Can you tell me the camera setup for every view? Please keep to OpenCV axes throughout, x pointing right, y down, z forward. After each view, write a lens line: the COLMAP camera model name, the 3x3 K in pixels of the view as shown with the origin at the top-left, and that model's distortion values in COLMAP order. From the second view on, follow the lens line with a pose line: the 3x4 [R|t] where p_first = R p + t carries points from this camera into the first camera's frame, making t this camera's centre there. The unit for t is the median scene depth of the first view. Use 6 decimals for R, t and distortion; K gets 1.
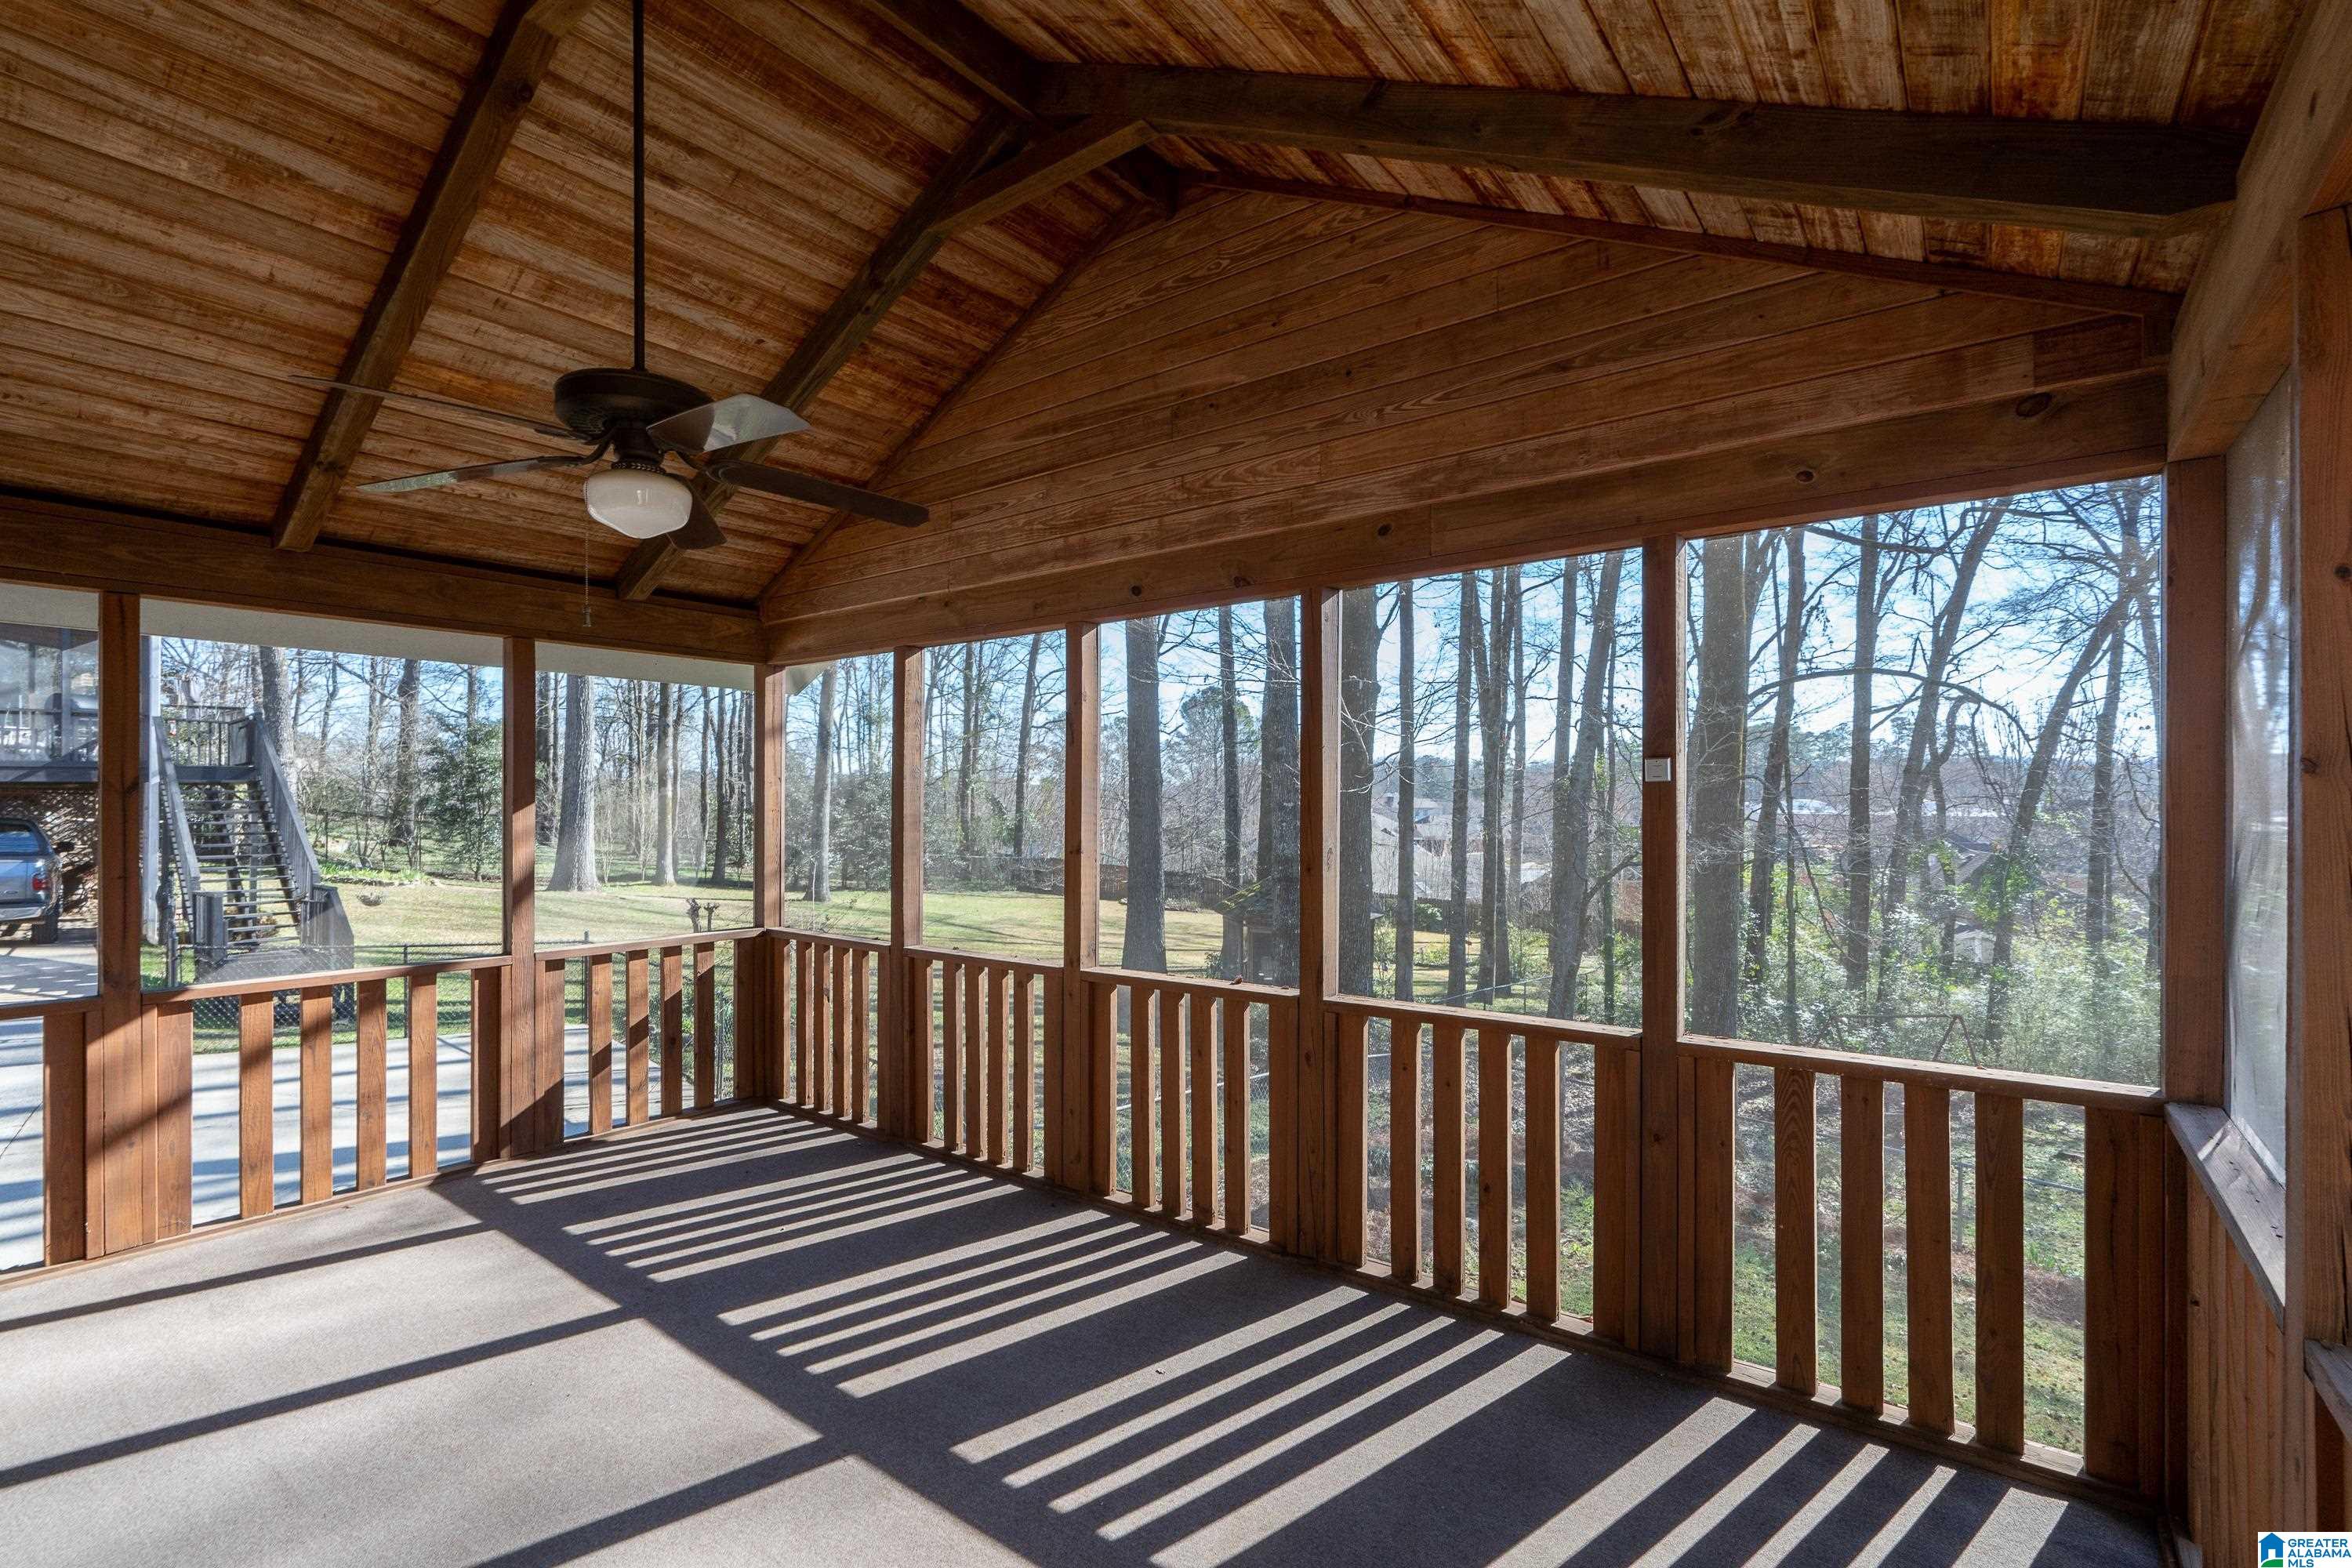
lens RADIAL K [[1072.4, 0, 1174.2], [0, 1072.4, 780.0], [0, 0, 1]] dist [-0.005300, -0.000484]
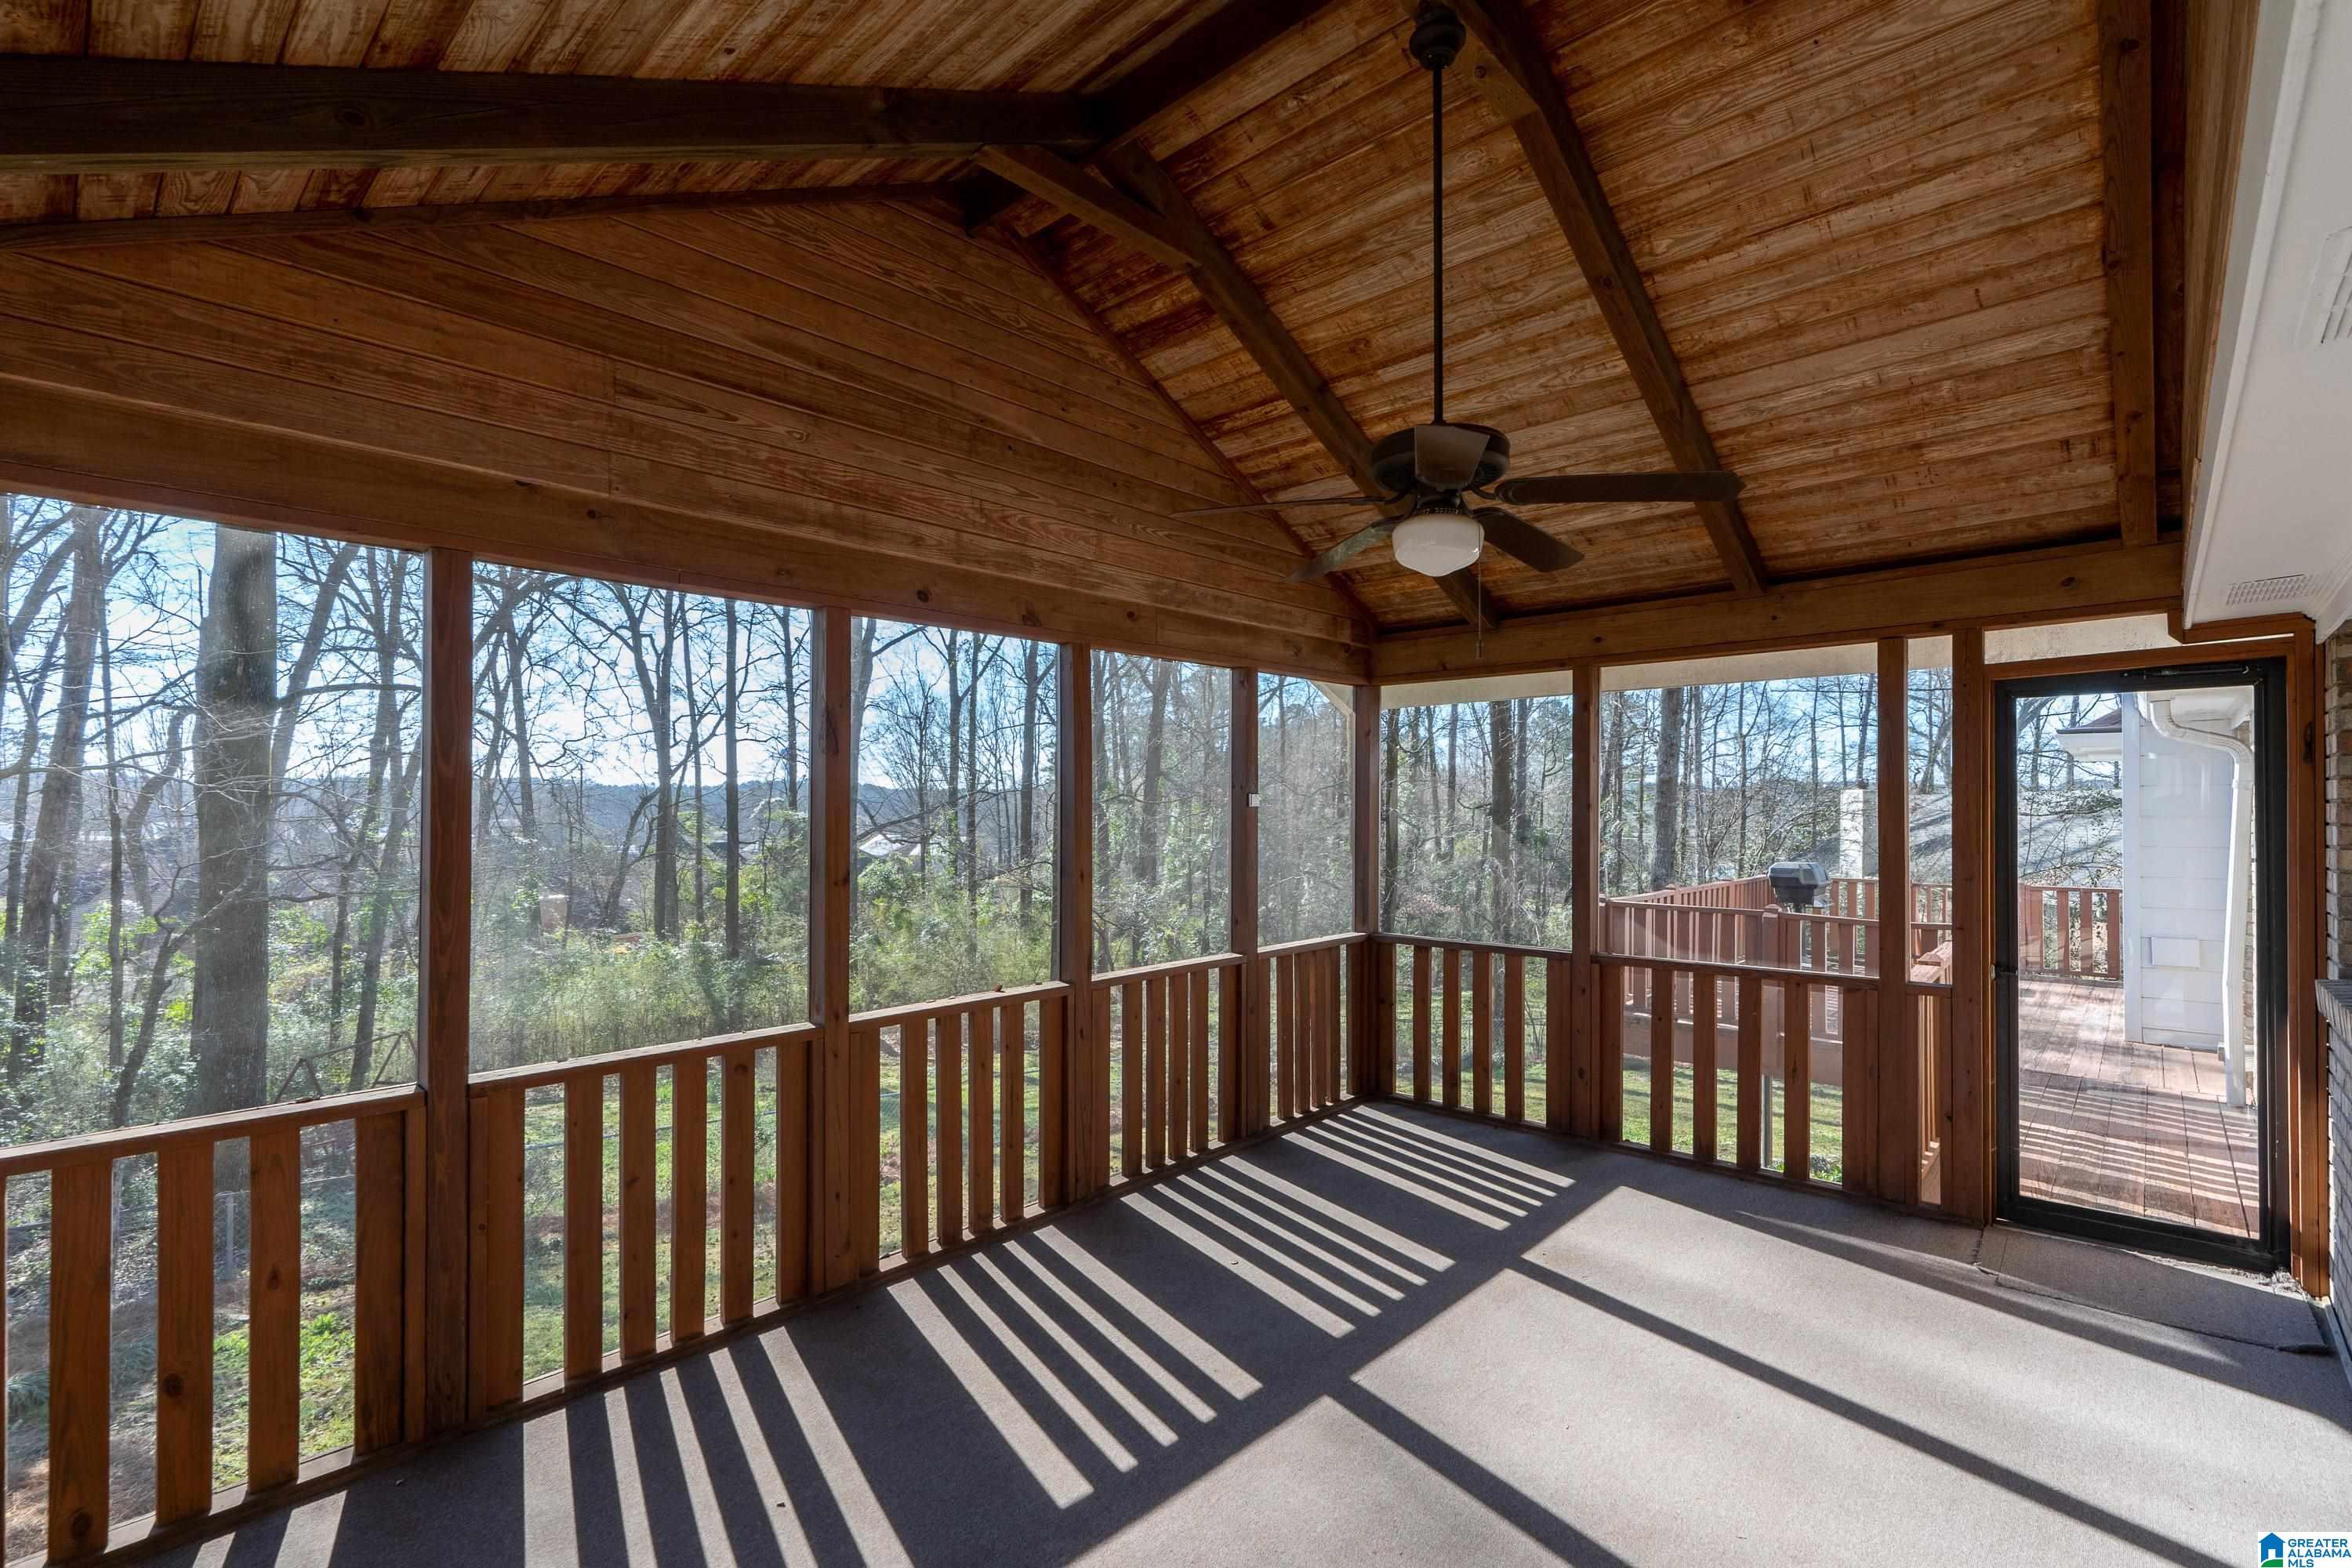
lens RADIAL K [[1072.4, 0, 1145.4], [0, 1072.4, 823.8], [0, 0, 1]] dist [-0.005300, -0.000484]
pose [[0.111247, -0.001008, 0.993792, -0.940530], [-0.008228, 0.999964, 0.001936, 0.018863], [-0.993759, -0.008392, 0.111235, 0.697518]]
